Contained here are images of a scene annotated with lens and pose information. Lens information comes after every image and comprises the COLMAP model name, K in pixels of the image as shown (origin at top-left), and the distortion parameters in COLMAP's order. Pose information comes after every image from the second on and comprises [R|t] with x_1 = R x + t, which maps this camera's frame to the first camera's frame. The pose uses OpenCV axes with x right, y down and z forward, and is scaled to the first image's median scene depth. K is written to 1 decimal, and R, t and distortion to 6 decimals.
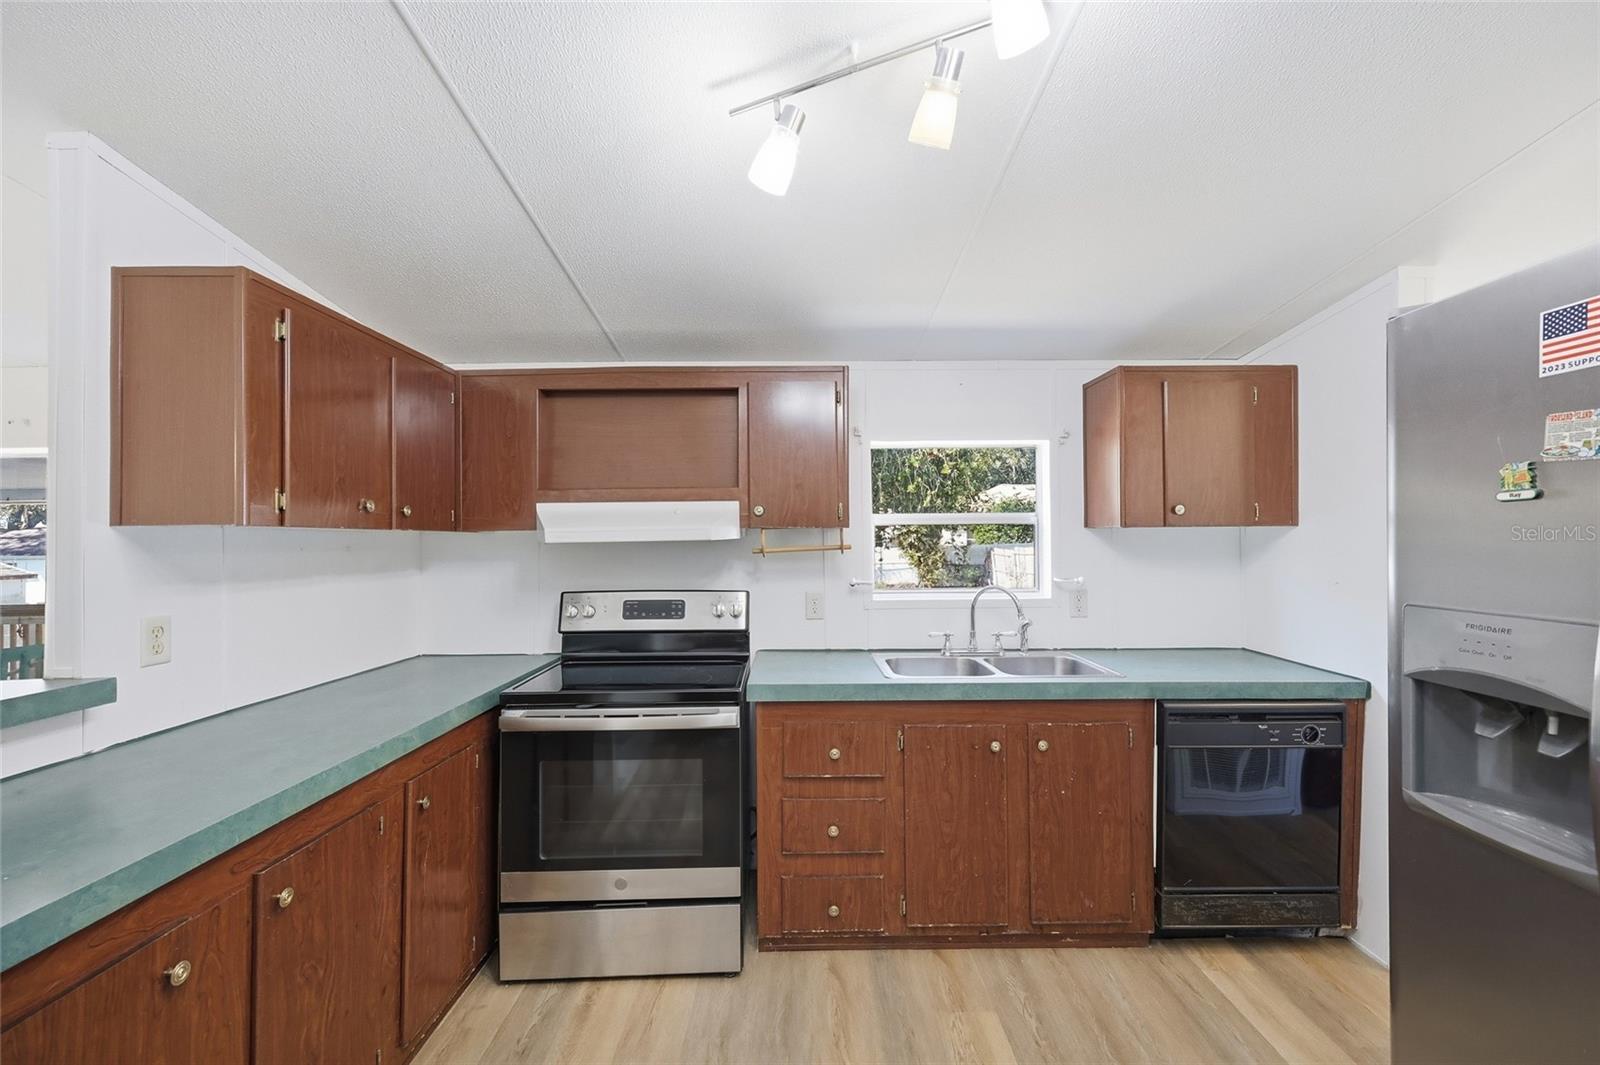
lens RADIAL K [[652.5, 0, 802.7], [0, 652.5, 536.4], [0, 0, 1]] dist [-0.002236, -0.000359]
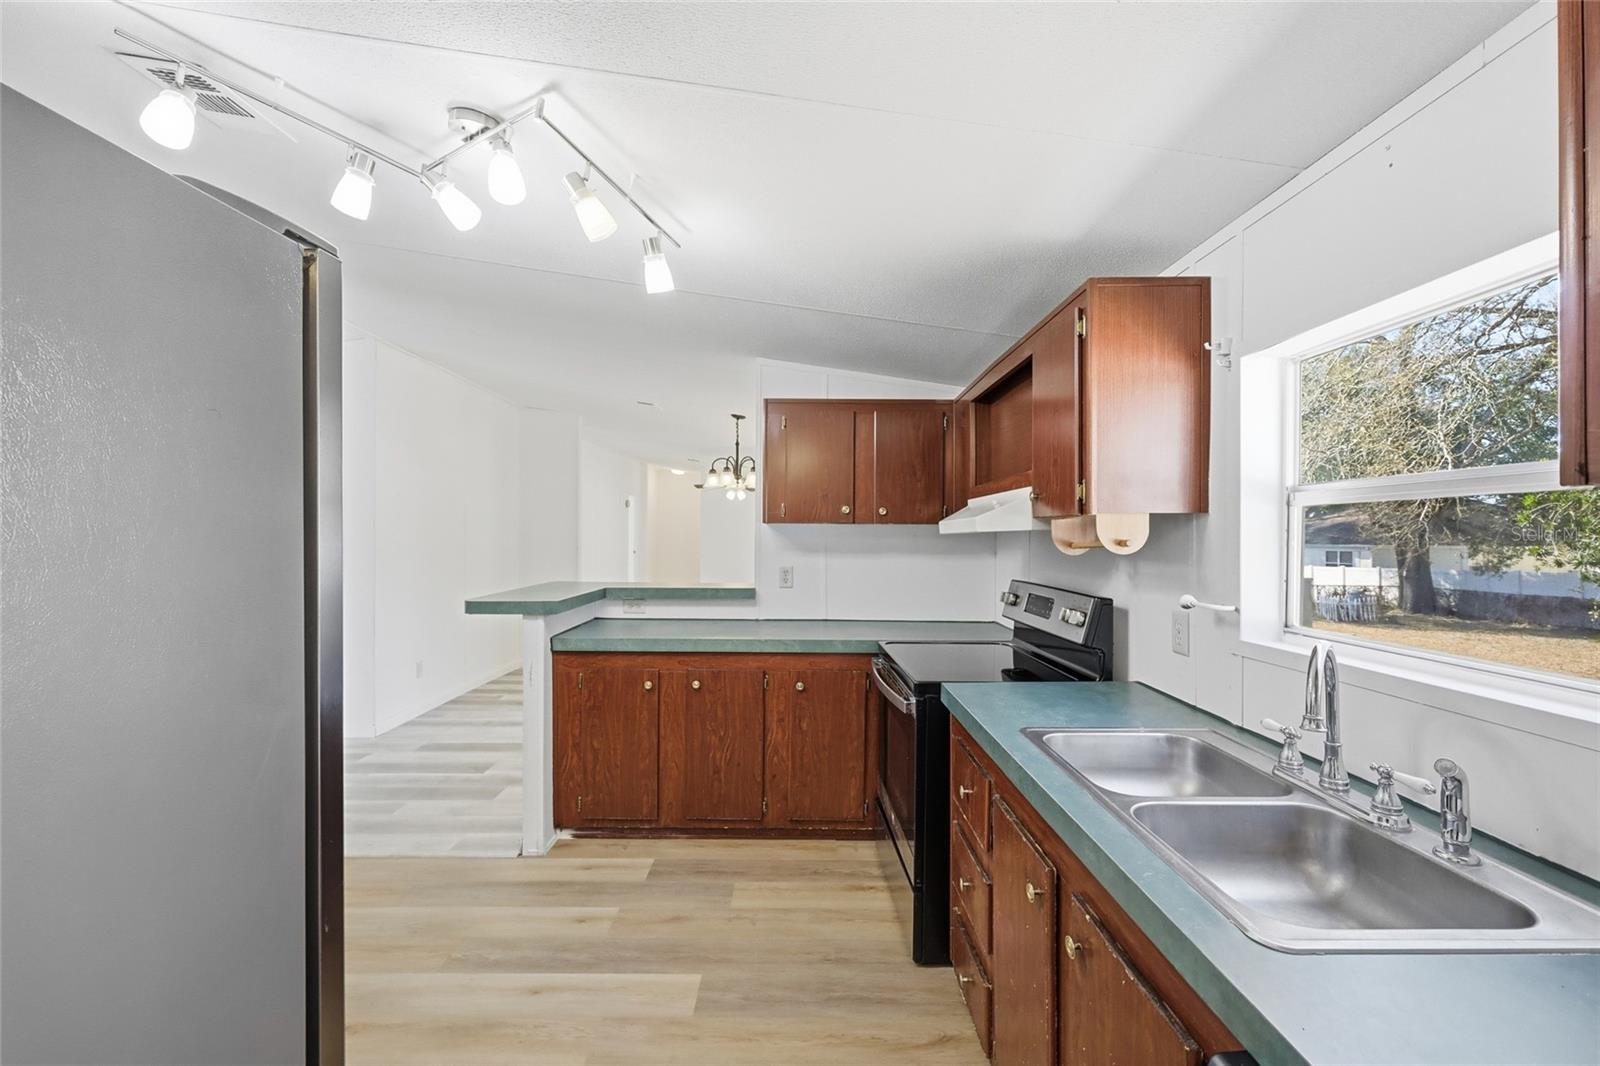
lens RADIAL K [[652.5, 0, 802.7], [0, 652.5, 536.9], [0, 0, 1]] dist [-0.002236, -0.000359]
pose [[-0.008904, 0.013301, -0.999872, 1.040714], [0.001982, 0.999910, 0.013283, -0.000497], [0.999958, -0.001864, -0.008930, 0.963869]]
